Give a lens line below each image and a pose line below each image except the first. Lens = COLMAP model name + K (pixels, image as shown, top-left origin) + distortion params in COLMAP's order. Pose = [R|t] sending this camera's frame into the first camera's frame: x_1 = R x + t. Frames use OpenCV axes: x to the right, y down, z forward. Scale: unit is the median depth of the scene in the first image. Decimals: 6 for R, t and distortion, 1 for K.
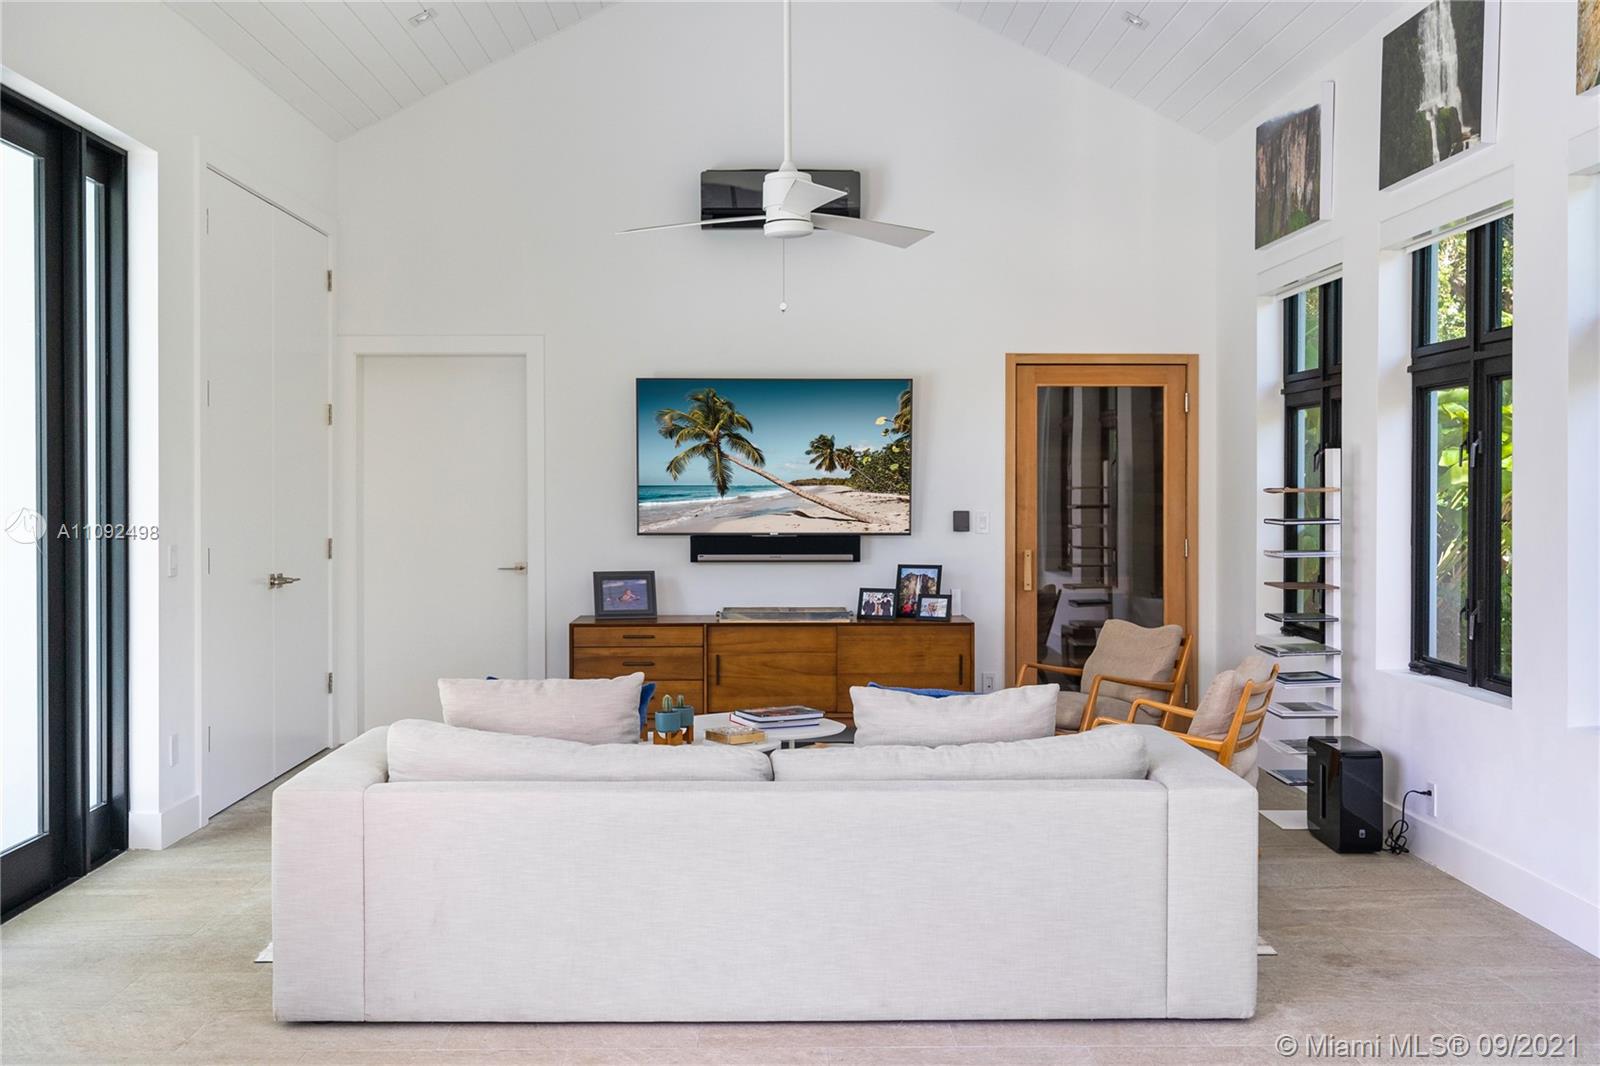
lens RADIAL K [[1617.8, 0, 797.9], [0, 1617.8, 501.1], [0, 0, 1]] dist [0.007801, 0.005828]
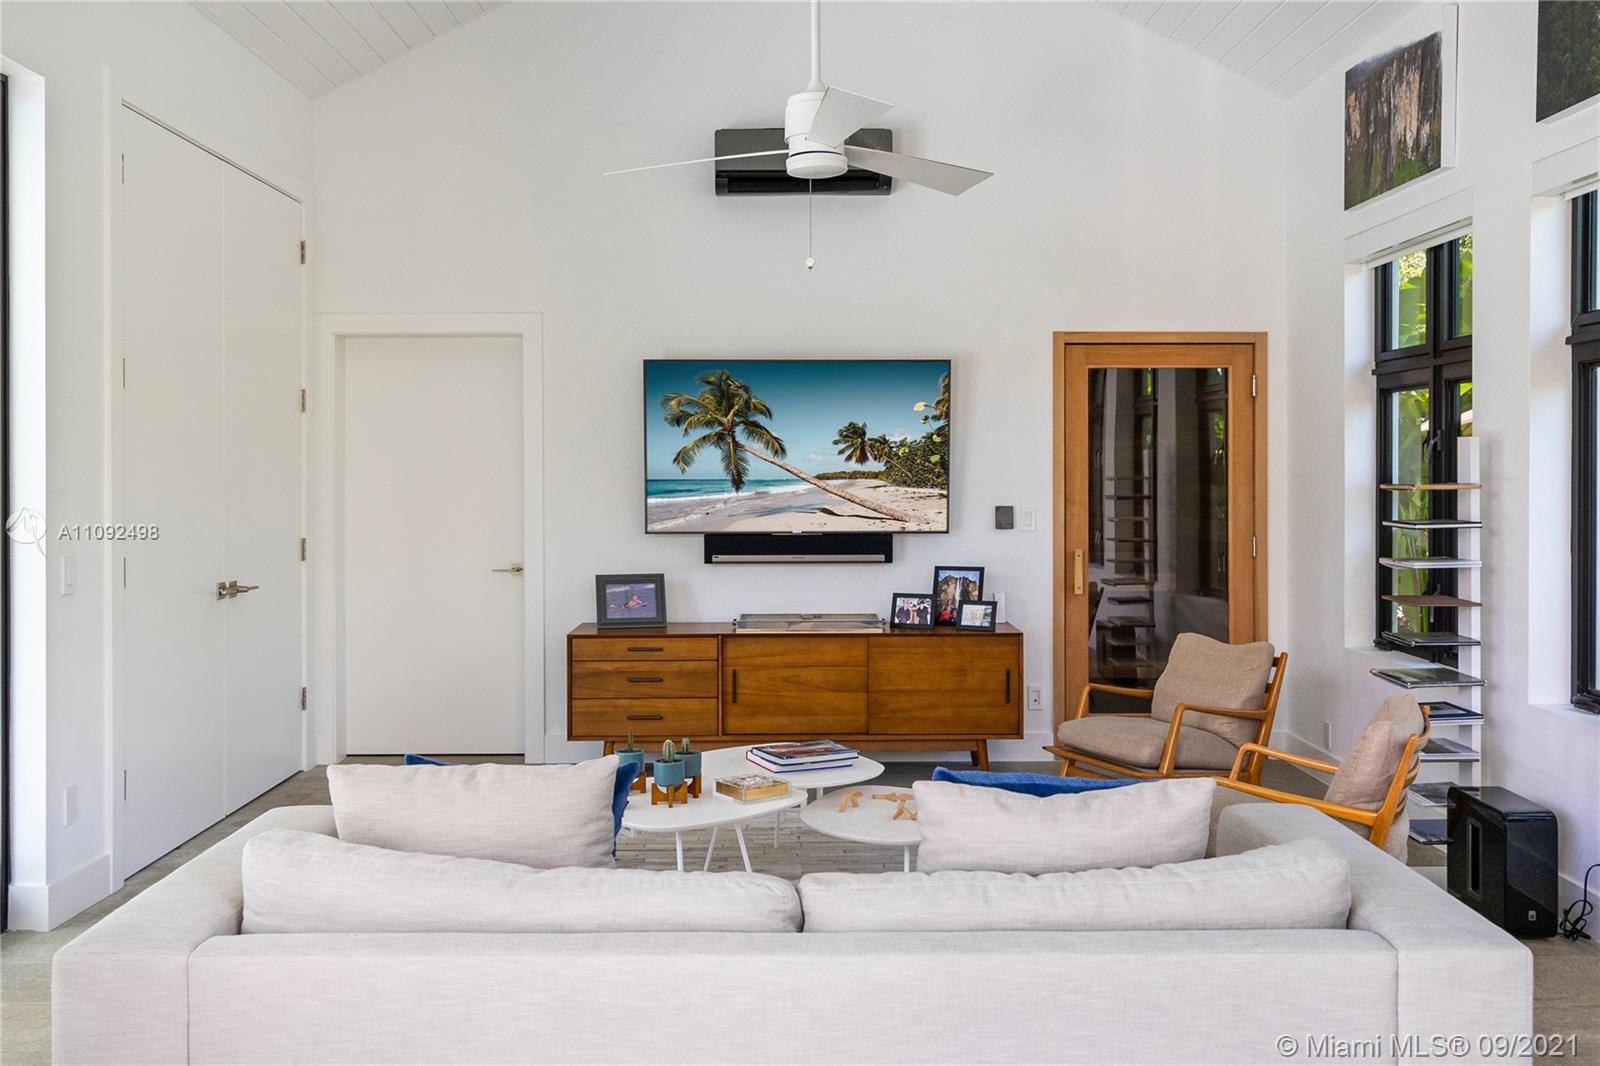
lens RADIAL K [[1456.7, 0, 828.1], [0, 1456.7, 470.4], [0, 0, 1]] dist [-0.003982, -0.001812]
pose [[0.999953, -0.002053, 0.009482, -0.005428], [0.002139, 0.999956, -0.009100, -0.007390], [-0.009462, 0.009119, 0.999914, 0.207854]]
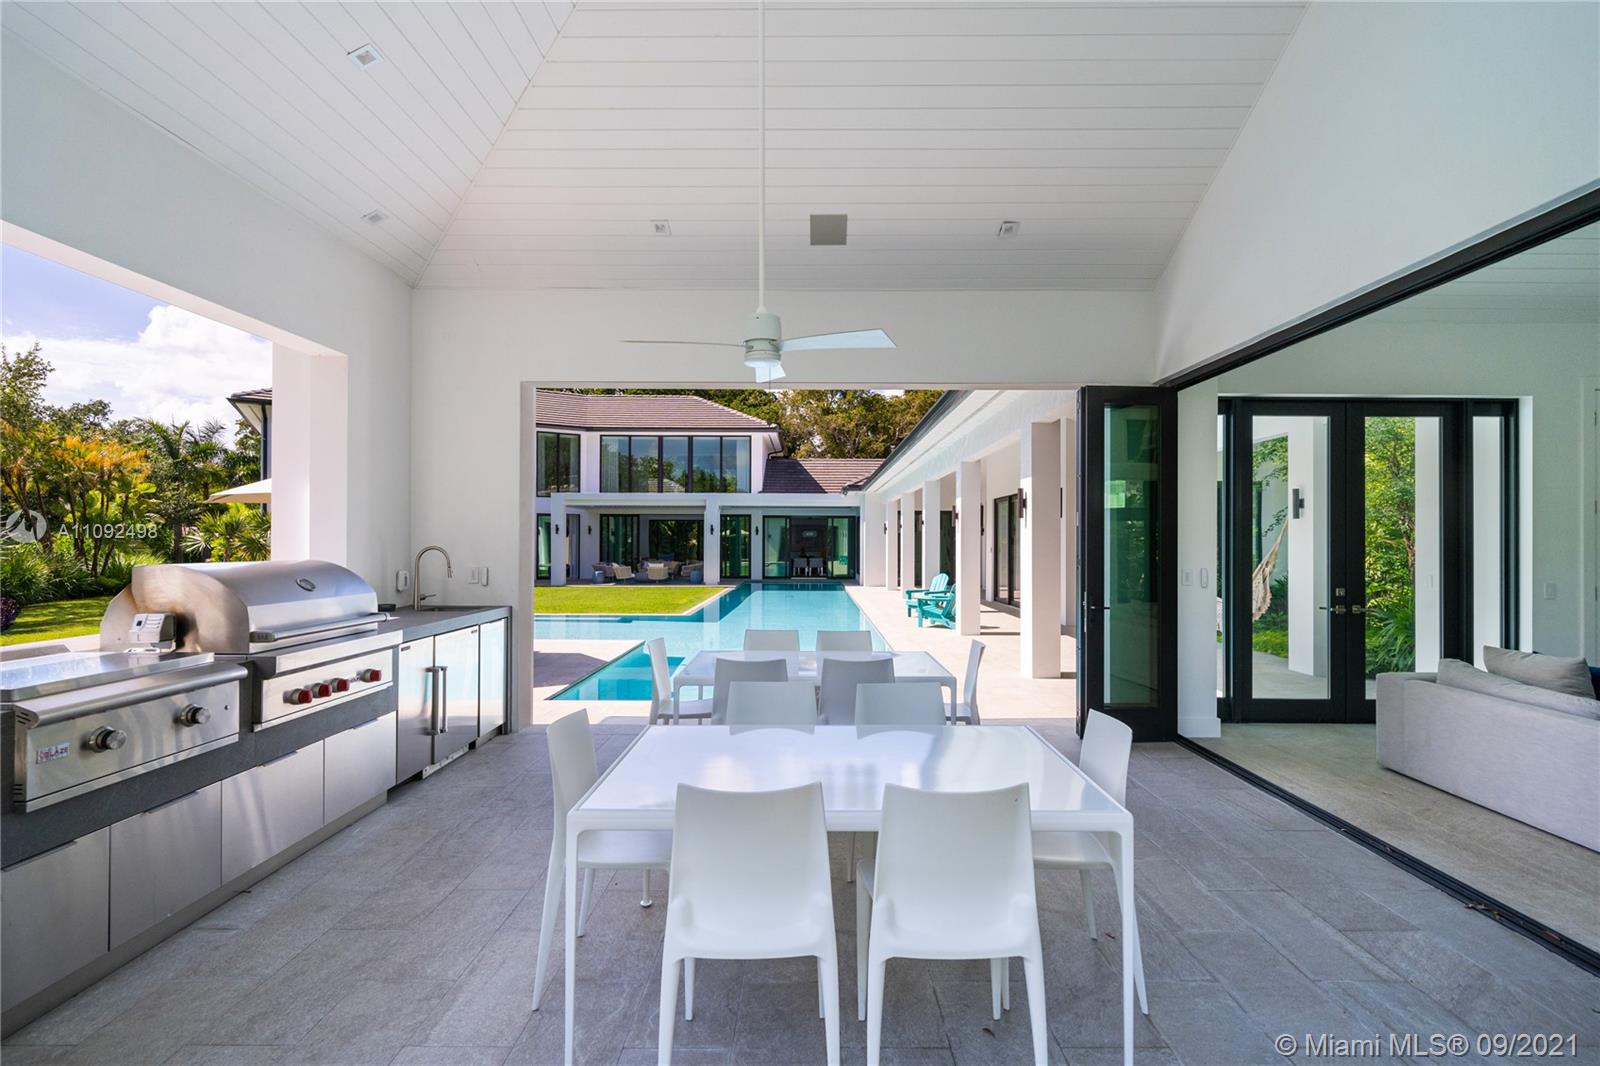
lens RADIAL K [[721.4, 0, 800.0], [0, 721.4, 533.0], [0, 0, 1]] dist [0.000533, 0.000080]
pose [[-0.019702, -0.013645, -0.999713, 0.443647], [-0.014479, 0.999806, -0.013360, -0.008894], [0.999701, 0.014212, -0.019896, 0.053913]]
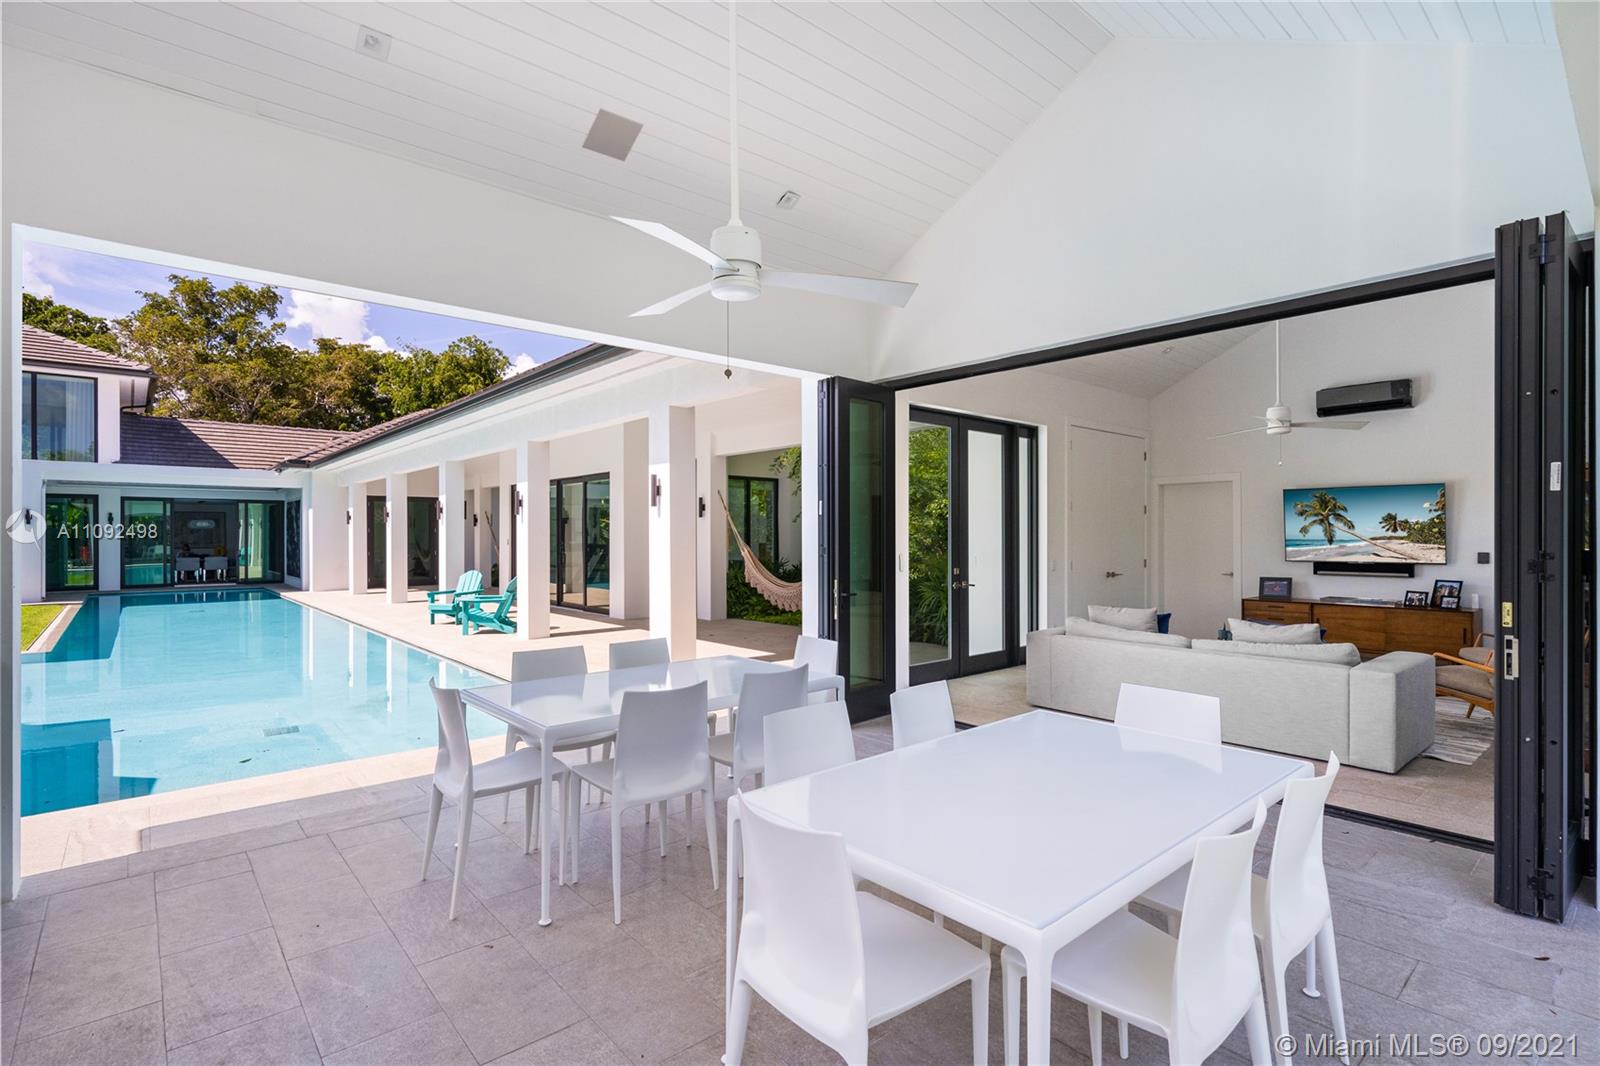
lens RADIAL K [[758.7, 0, 800.0], [0, 758.7, 533.0], [0, 0, 1]] dist [0.004392, 0.000459]
pose [[0.643600, -0.003642, -0.765354, 0.294100], [-0.005494, 0.999941, -0.009379, -0.004353], [0.765342, 0.010241, 0.643542, -0.181108]]
